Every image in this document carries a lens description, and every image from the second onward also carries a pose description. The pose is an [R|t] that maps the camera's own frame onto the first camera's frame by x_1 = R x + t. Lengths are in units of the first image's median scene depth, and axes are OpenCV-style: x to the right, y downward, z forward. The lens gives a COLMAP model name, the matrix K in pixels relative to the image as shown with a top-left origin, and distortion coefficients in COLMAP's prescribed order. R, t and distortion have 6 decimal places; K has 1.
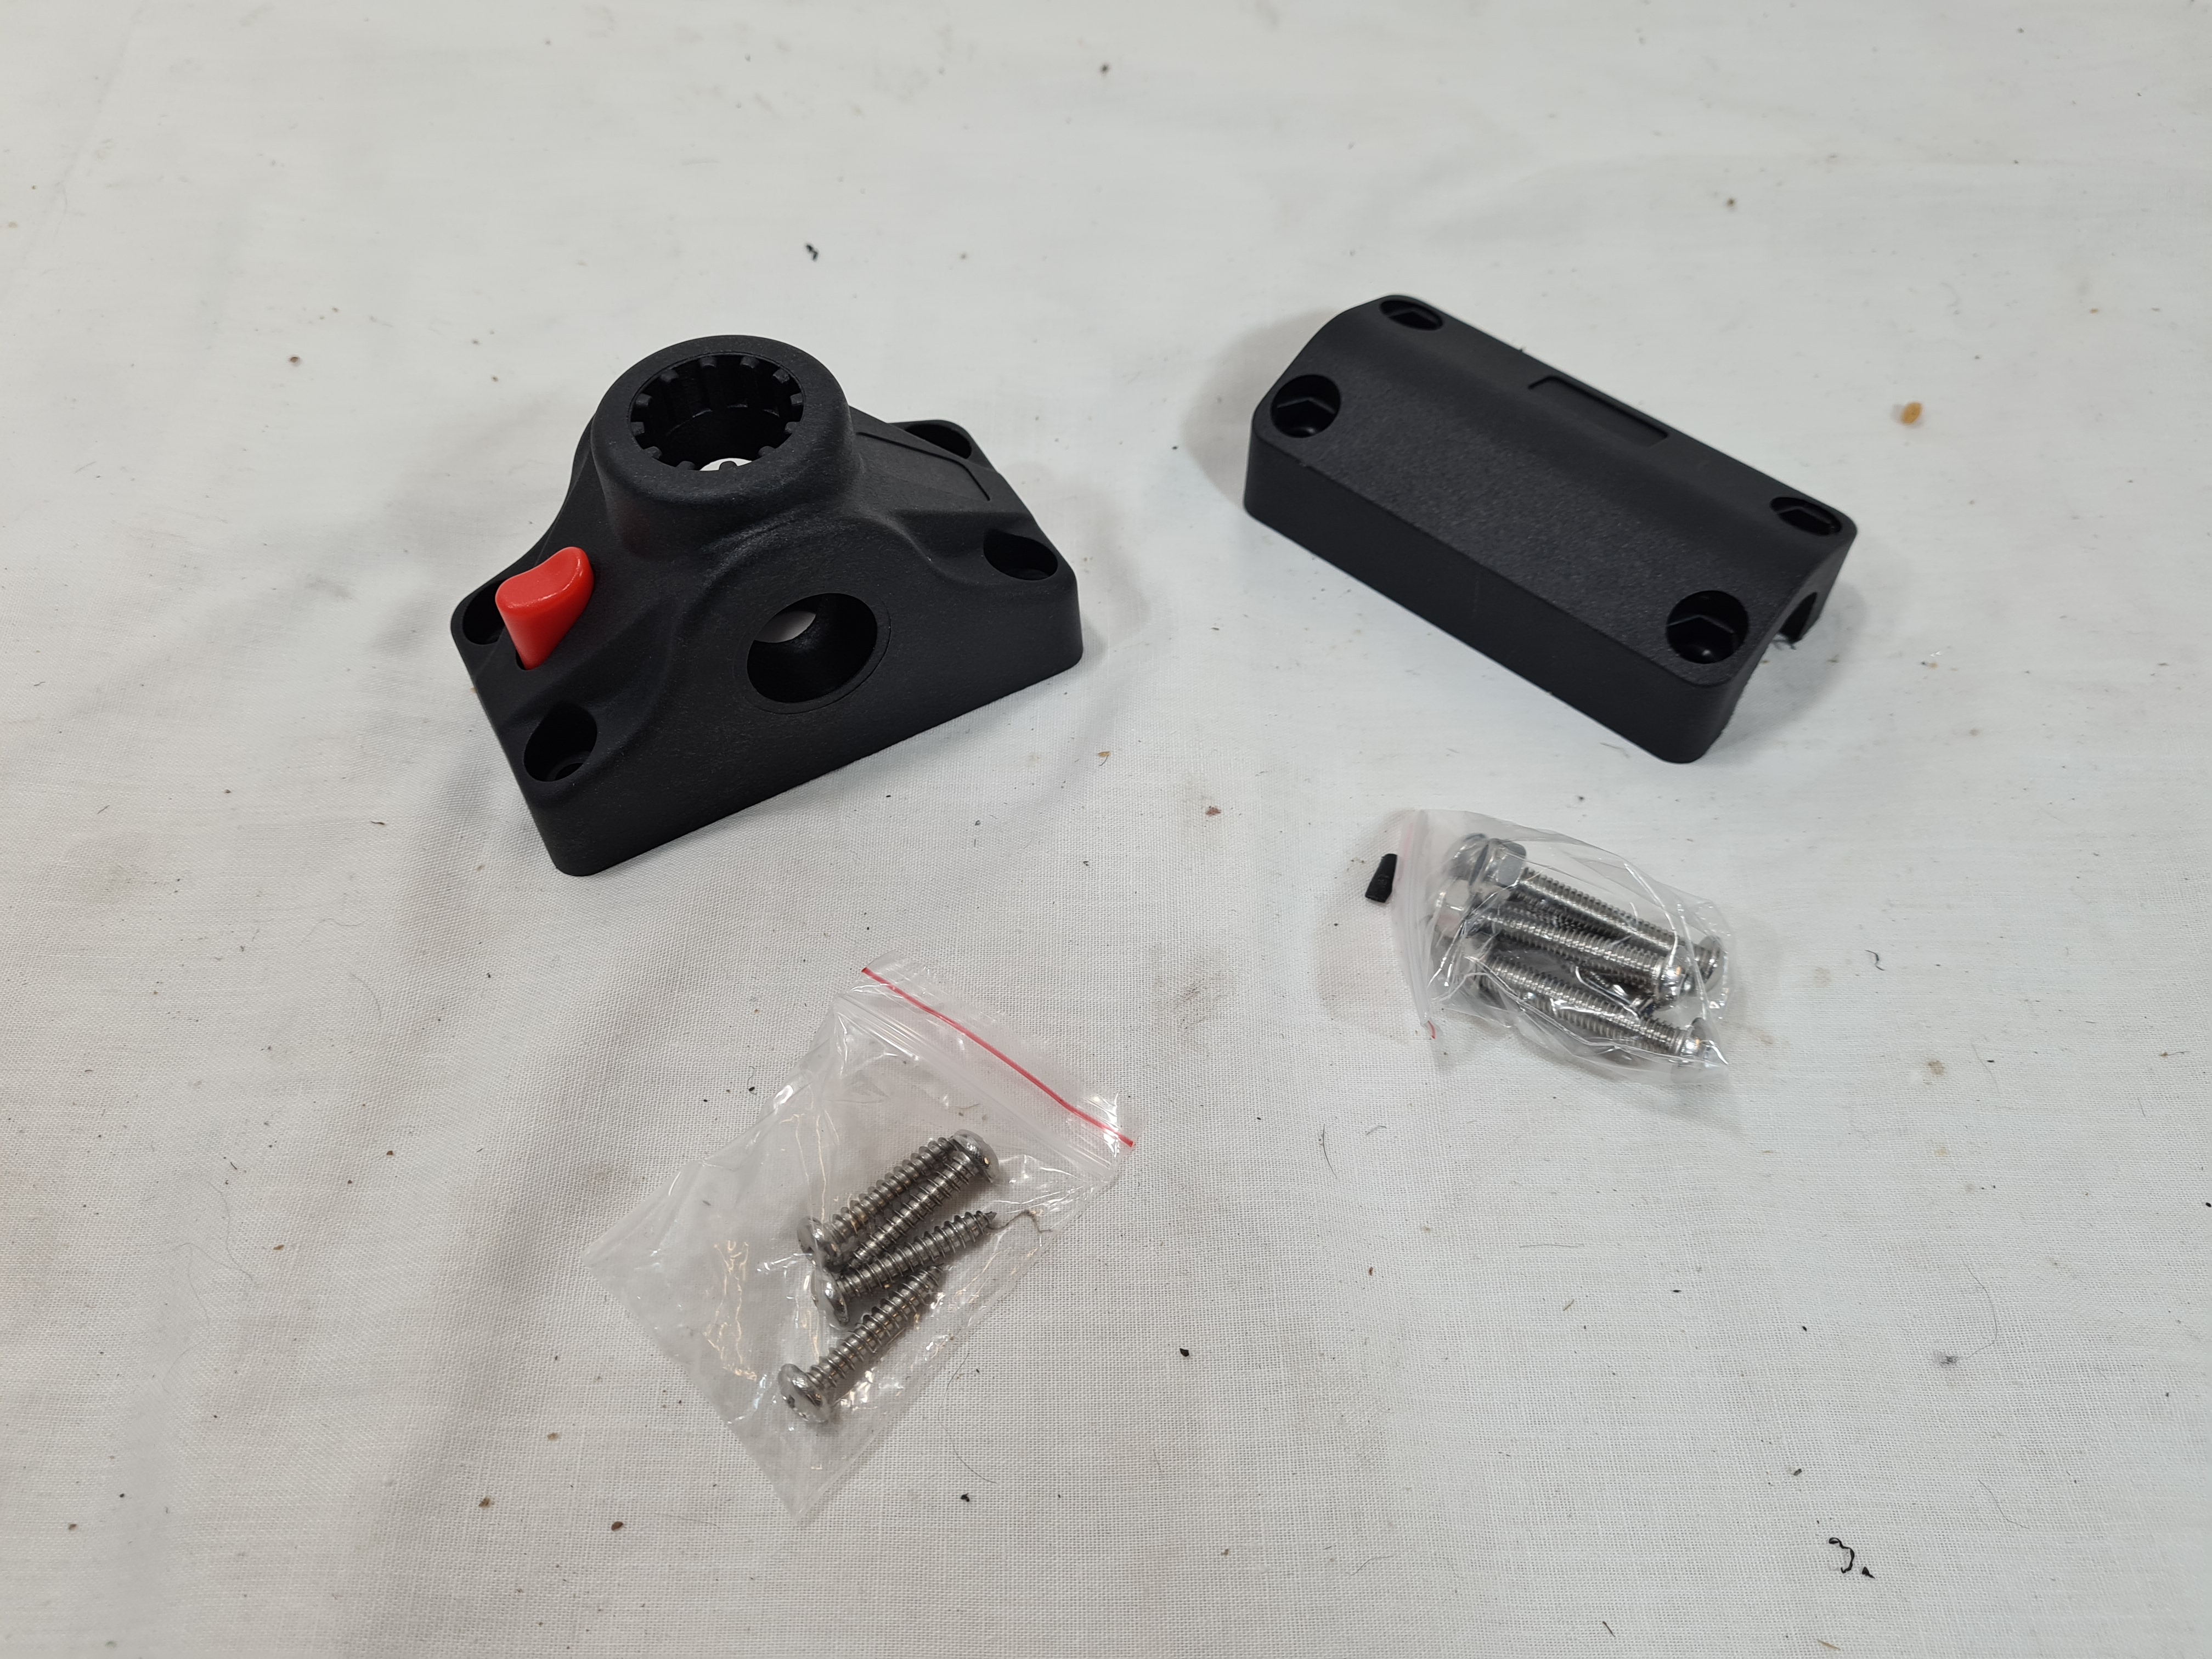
lens RADIAL K [[1856.0, 0, 1106.0], [0, 1856.0, 829.5], [0, 0, 1]] dist [0.024385, -0.013590]
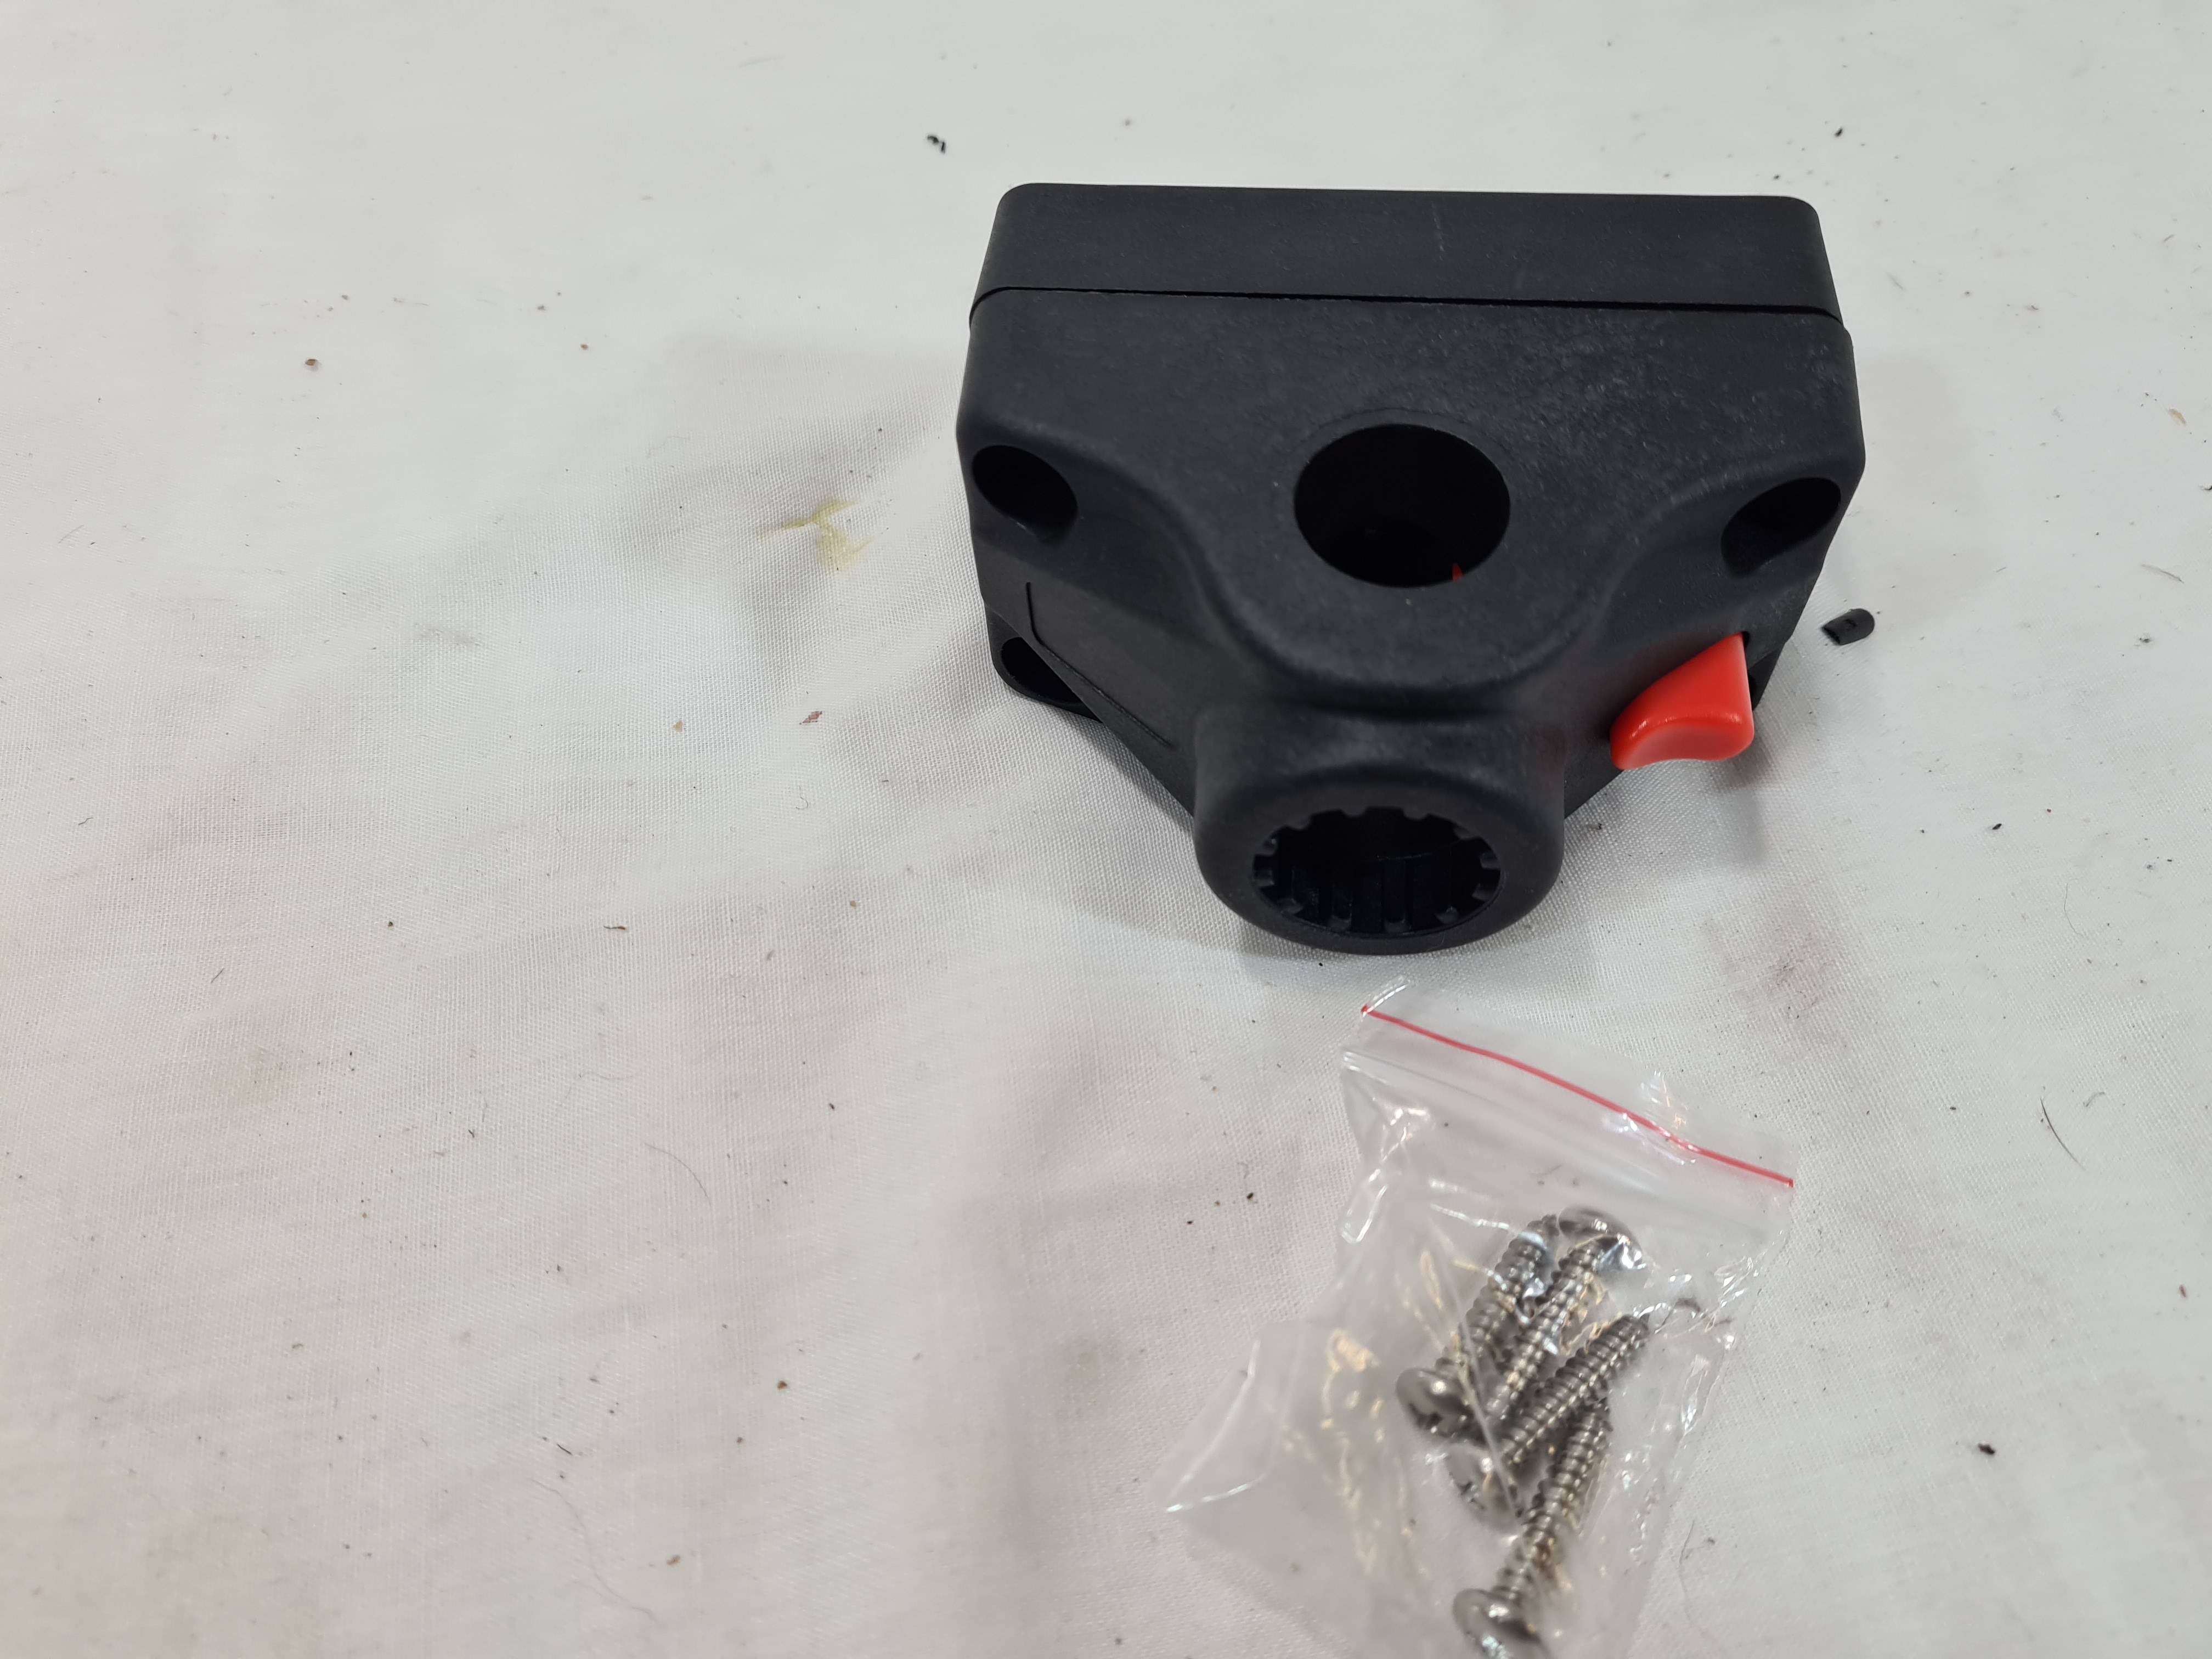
lens RADIAL K [[1856.0, 0, 1106.0], [0, 1856.0, 829.5], [0, 0, 1]] dist [0.024385, -0.013590]
pose [[0.983650, -0.162048, 0.078563, -0.243270], [0.162681, 0.986677, -0.001679, -0.009174], [-0.077244, 0.014432, 0.996908, 0.251322]]
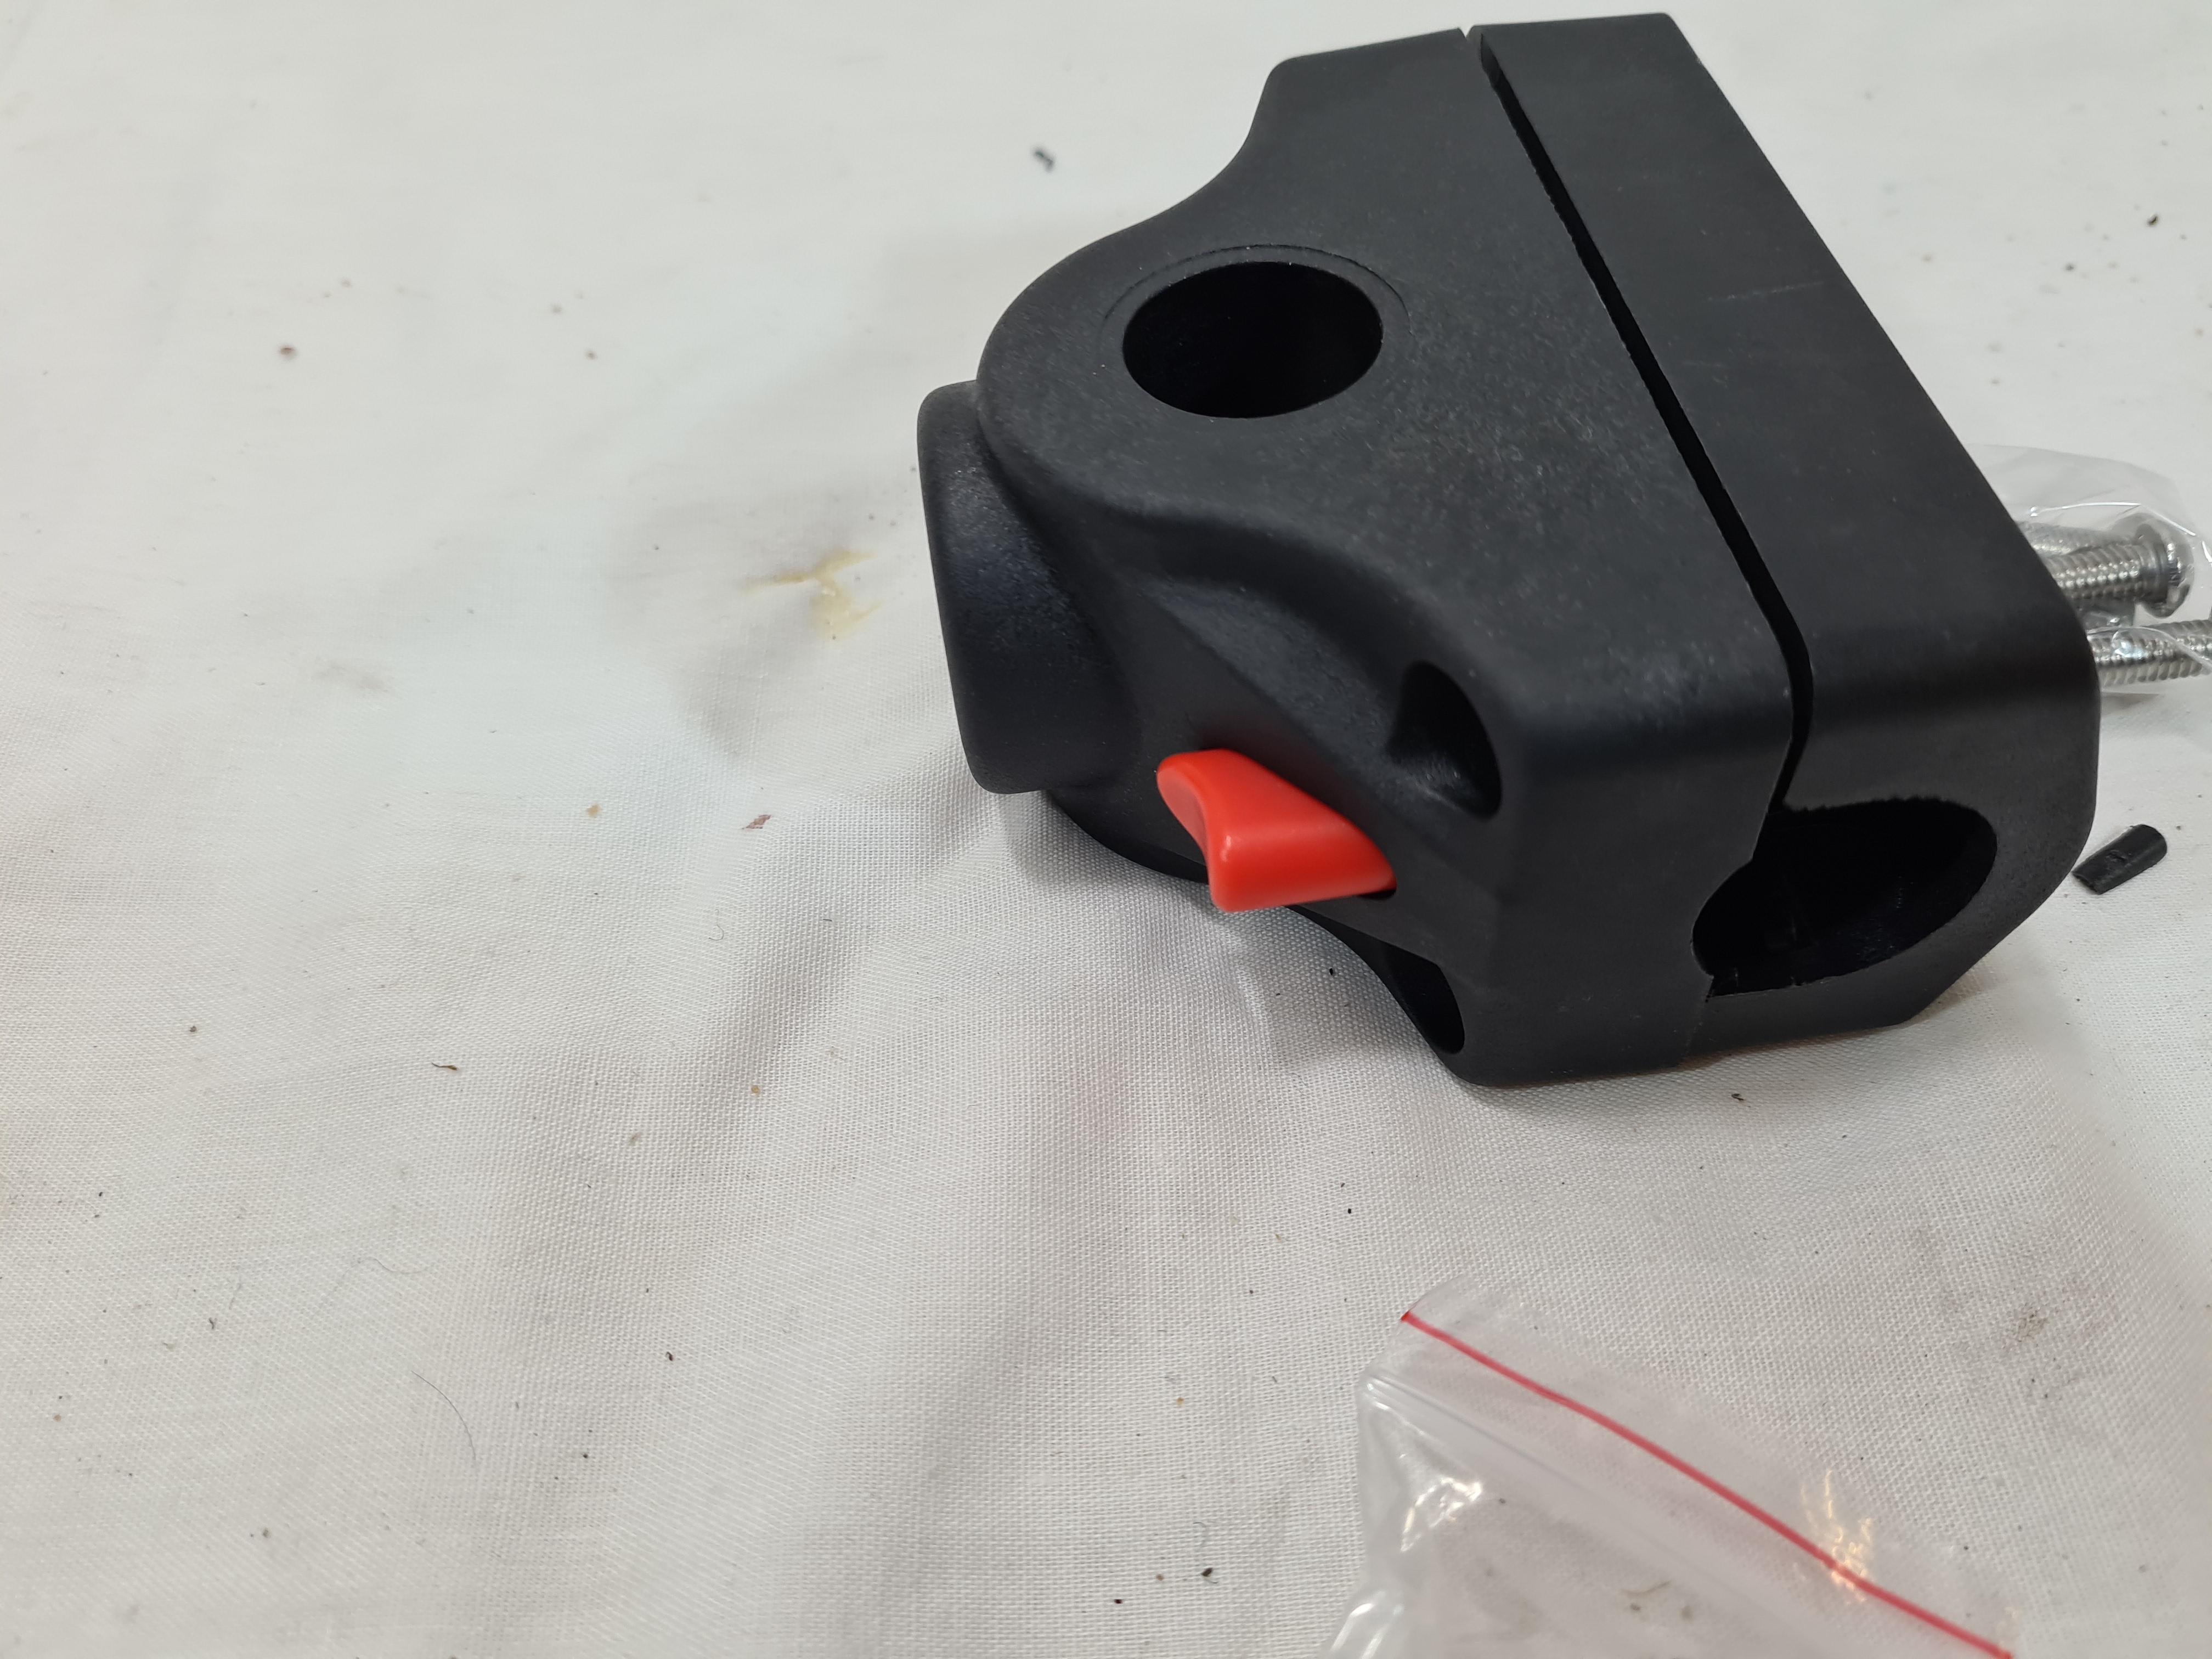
lens RADIAL K [[1875.0, 0, 1106.0], [0, 1875.0, 829.5], [0, 0, 1]] dist [-0.000788, -0.010609]
pose [[0.998340, -0.057276, -0.006113, -0.179192], [0.056728, 0.996066, -0.068082, -0.025145], [0.009988, 0.067622, 0.997661, 0.417948]]
